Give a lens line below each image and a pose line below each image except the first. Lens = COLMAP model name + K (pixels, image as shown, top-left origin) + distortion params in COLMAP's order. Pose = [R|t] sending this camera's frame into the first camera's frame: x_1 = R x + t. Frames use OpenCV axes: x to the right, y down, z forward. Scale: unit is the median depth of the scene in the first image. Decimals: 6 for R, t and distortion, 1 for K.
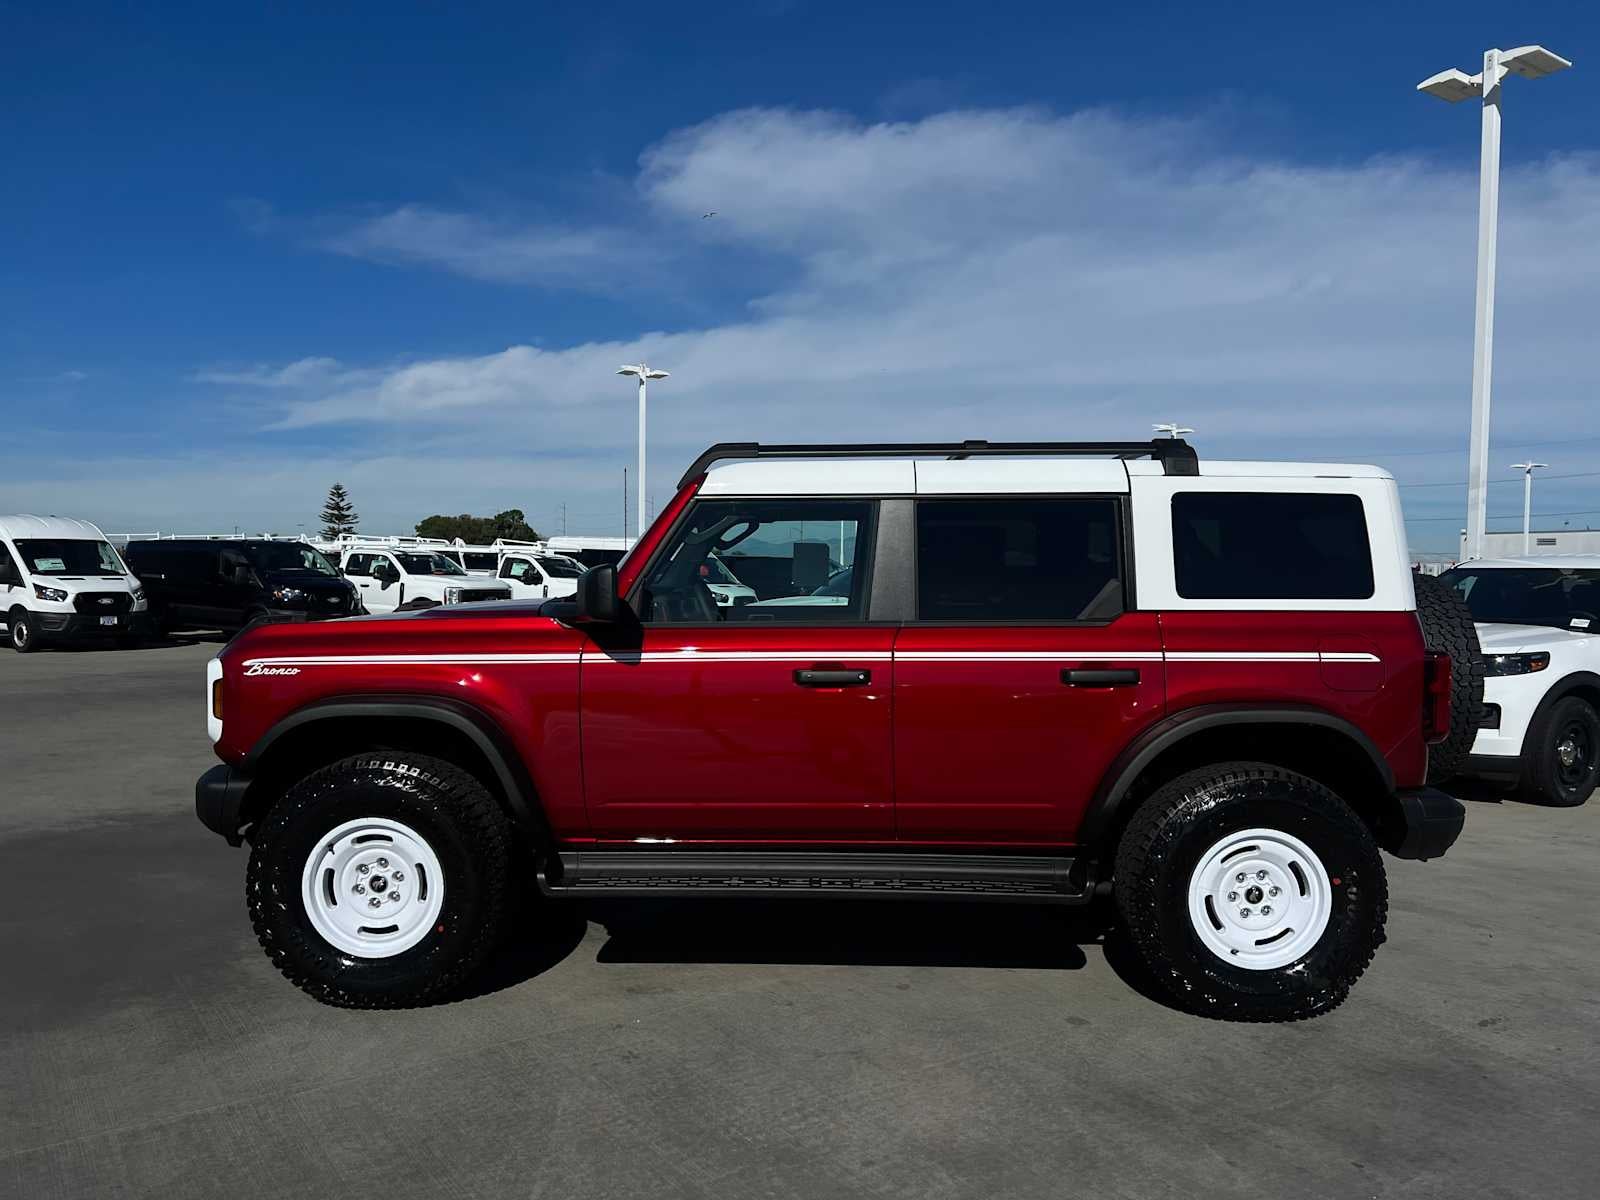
lens RADIAL K [[1198.2, 0, 820.0], [0, 1198.2, 597.2], [0, 0, 1]] dist [0.054679, -0.058719]
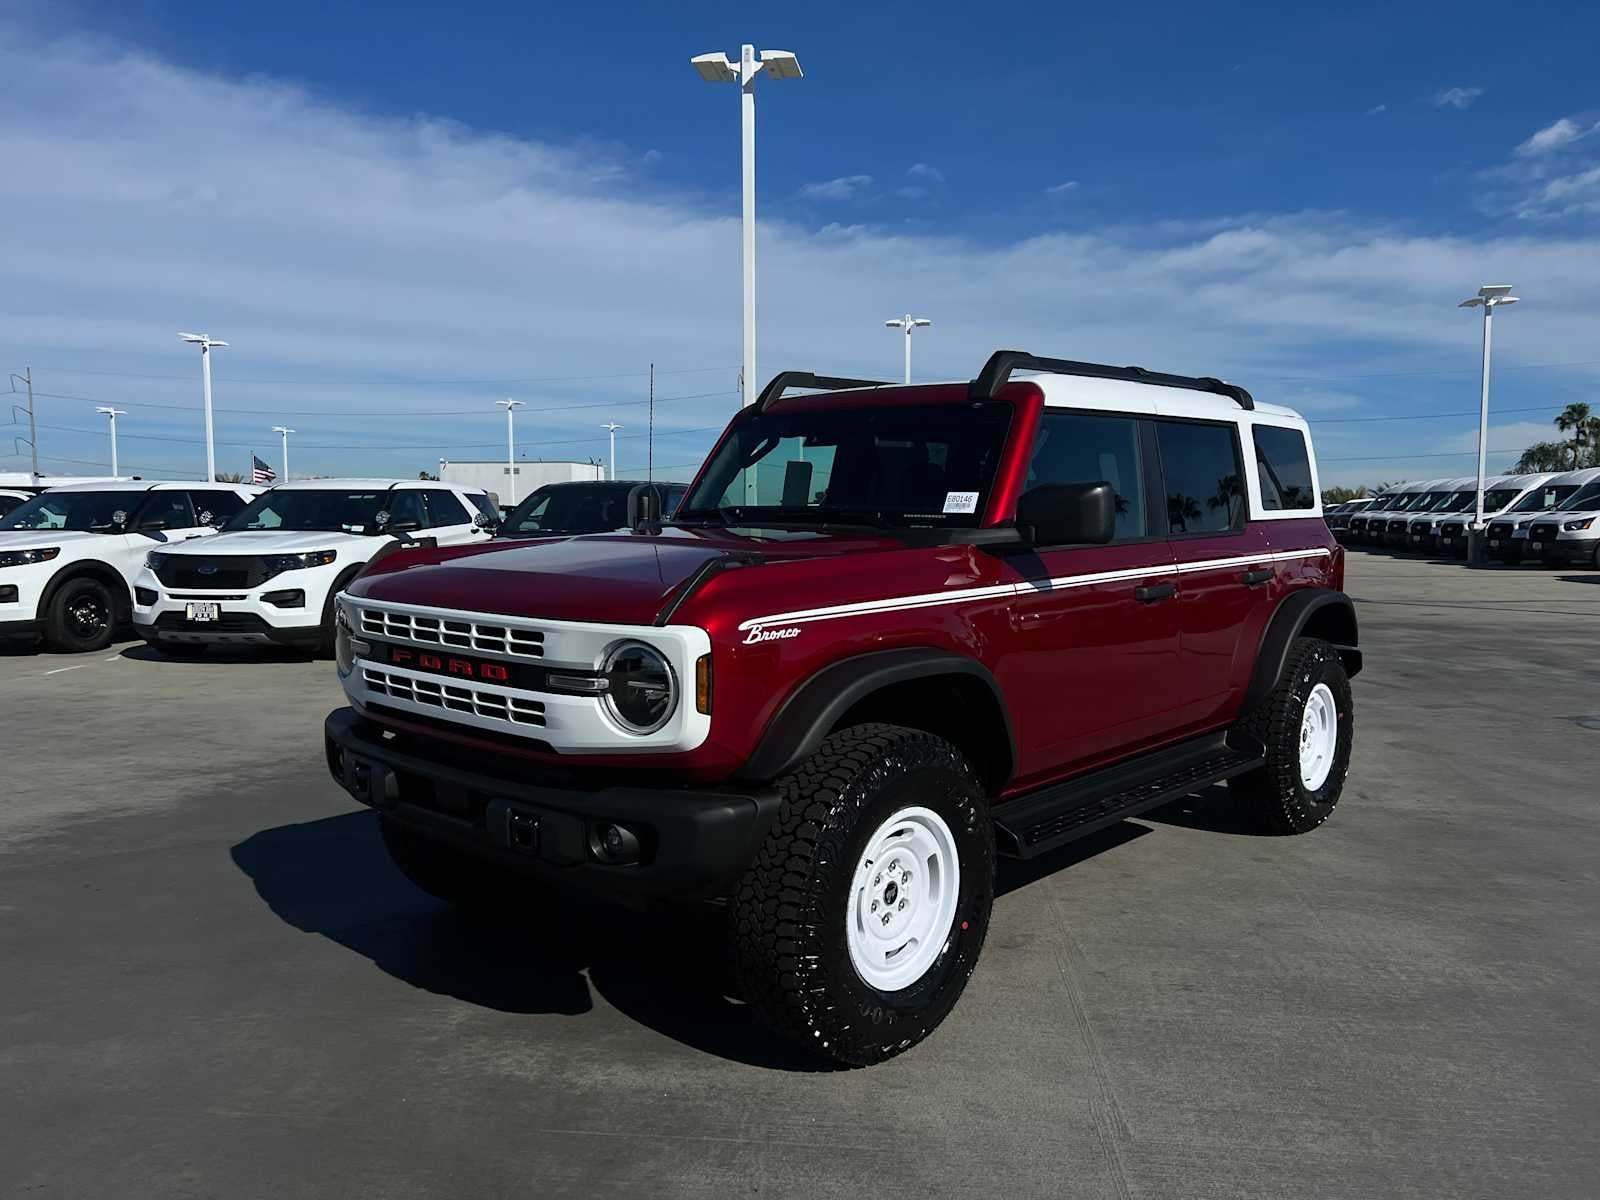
lens RADIAL K [[1200.1, 0, 800.0], [0, 1200.1, 600.0], [0, 0, 1]] dist [0.061438, -0.062577]
pose [[0.668155, -0.070126, 0.740710, -0.929915], [0.024896, 0.997098, 0.071942, -0.008238], [-0.743605, -0.029627, 0.667962, 0.511090]]
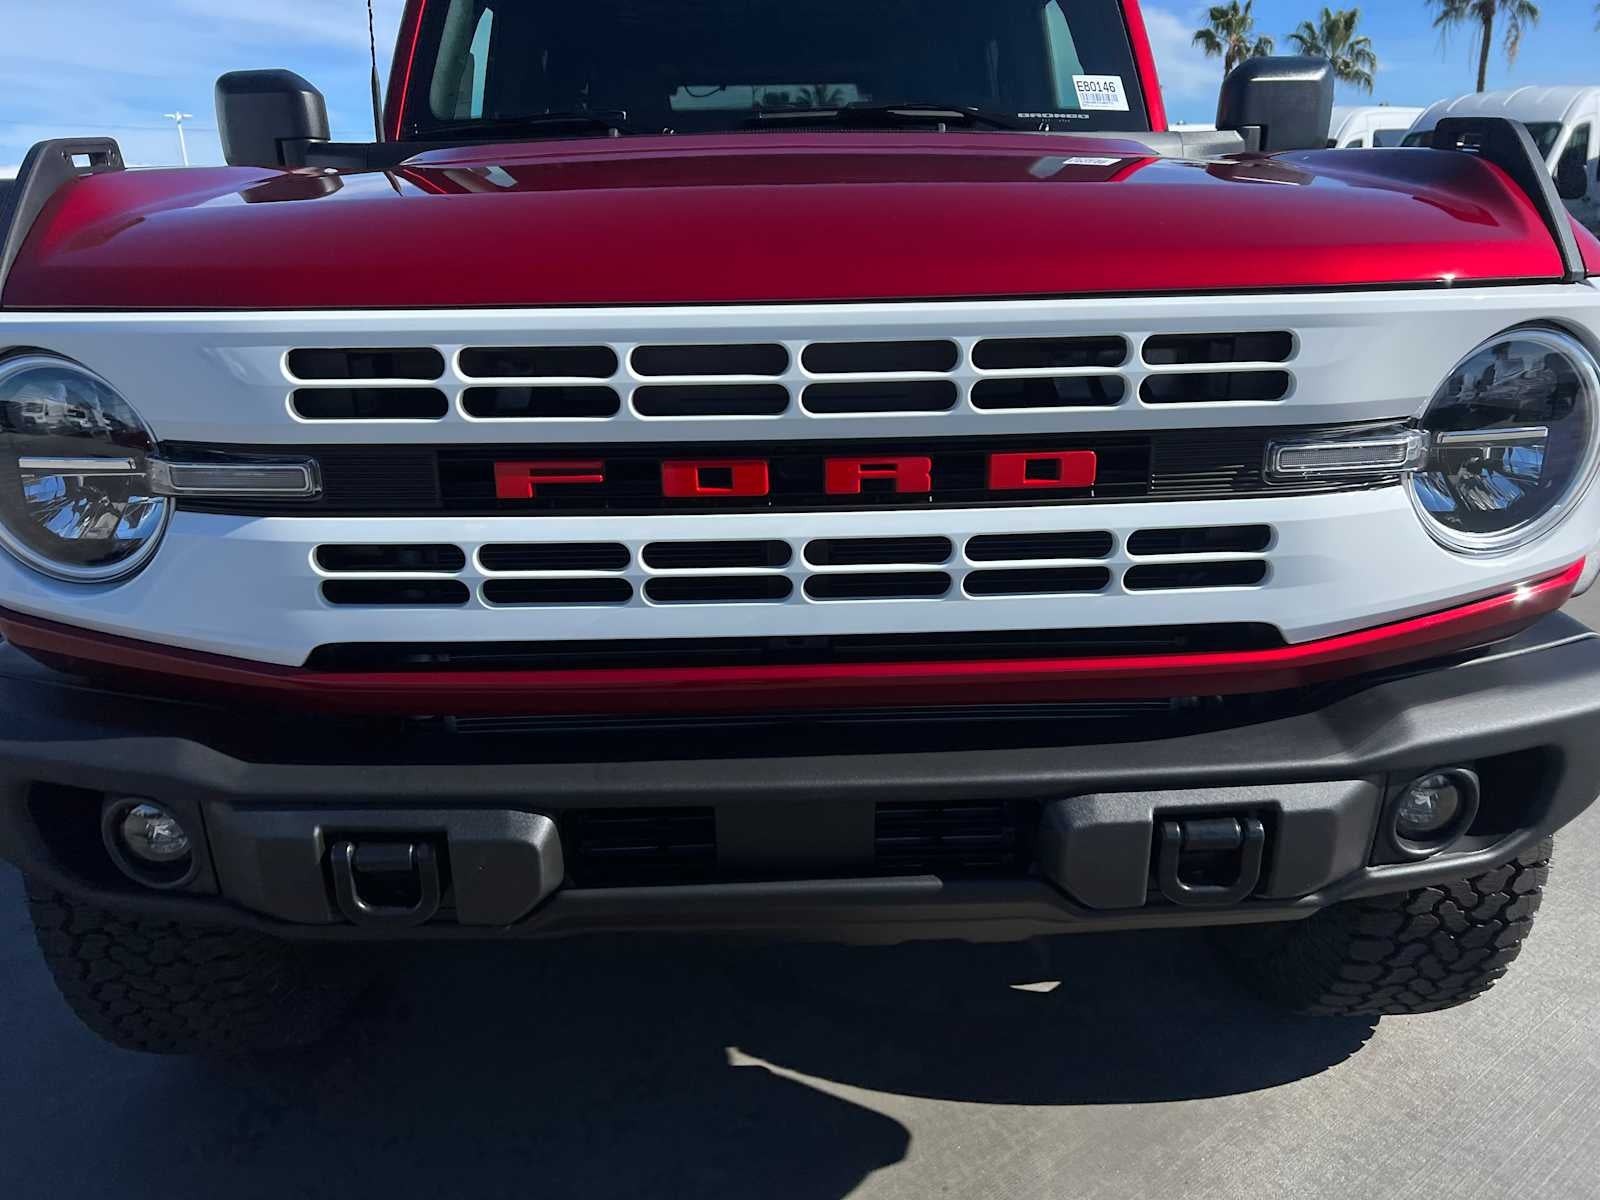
lens RADIAL K [[1200.1, 0, 800.0], [0, 1200.1, 600.0], [0, 0, 1]] dist [0.061438, -0.062577]
pose [[-0.042818, -0.311960, 0.949130, -0.765752], [0.041638, 0.948618, 0.313671, 0.026825], [-0.998215, 0.052951, -0.027628, 1.196797]]
